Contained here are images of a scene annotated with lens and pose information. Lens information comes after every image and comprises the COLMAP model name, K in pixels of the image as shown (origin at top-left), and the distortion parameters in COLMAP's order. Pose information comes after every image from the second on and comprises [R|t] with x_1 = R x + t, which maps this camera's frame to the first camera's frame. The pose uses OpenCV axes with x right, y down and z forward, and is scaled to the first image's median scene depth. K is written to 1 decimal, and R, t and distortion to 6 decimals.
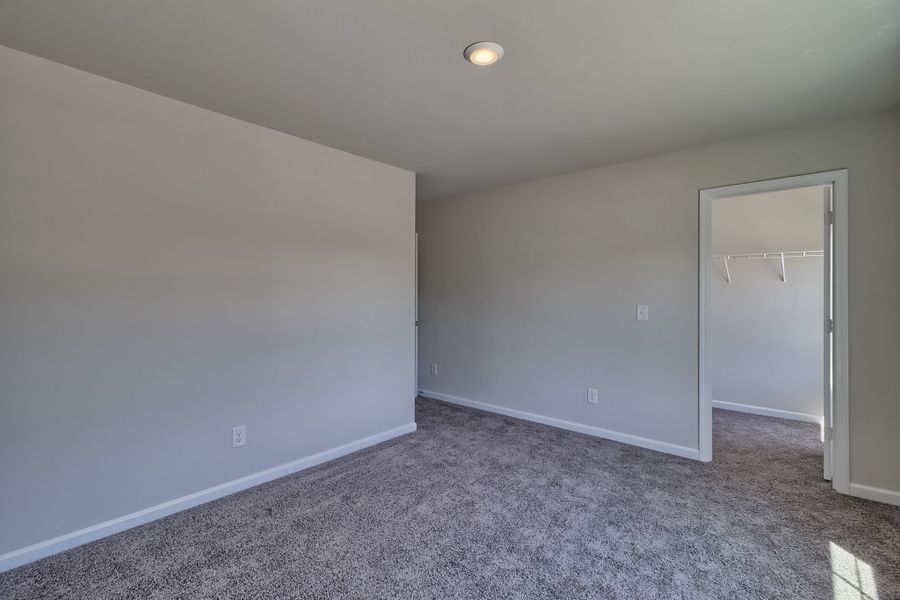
lens RADIAL K [[420.5, 0, 450.5], [0, 420.5, 291.9], [0, 0, 1]] dist [0.000160, -0.000058]
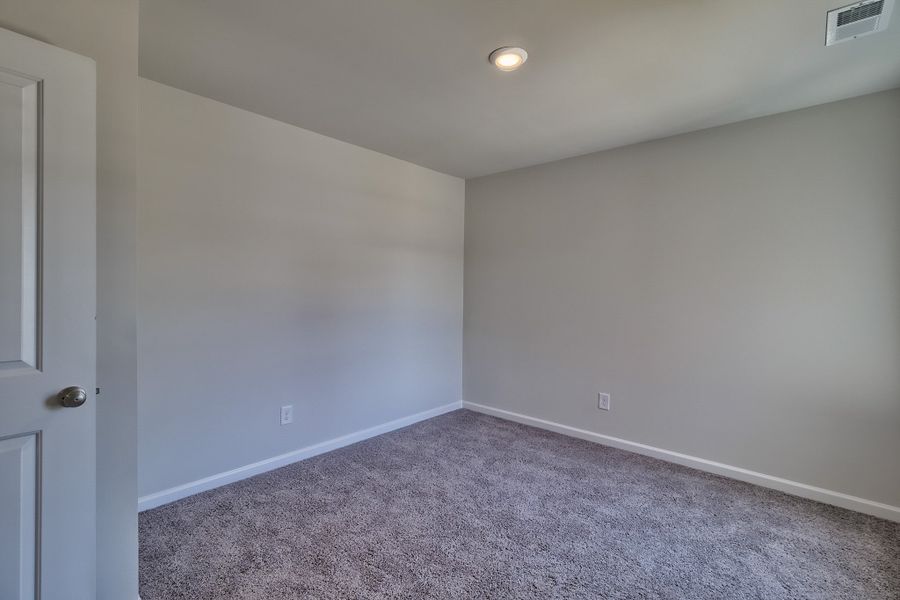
lens RADIAL K [[420.5, 0, 450.5], [0, 420.5, 291.9], [0, 0, 1]] dist [0.000160, -0.000058]
pose [[0.999894, 0.011915, -0.008394, -0.073289], [-0.011765, 0.999774, 0.017681, -0.001110], [0.008603, -0.017580, 0.999808, -0.087613]]
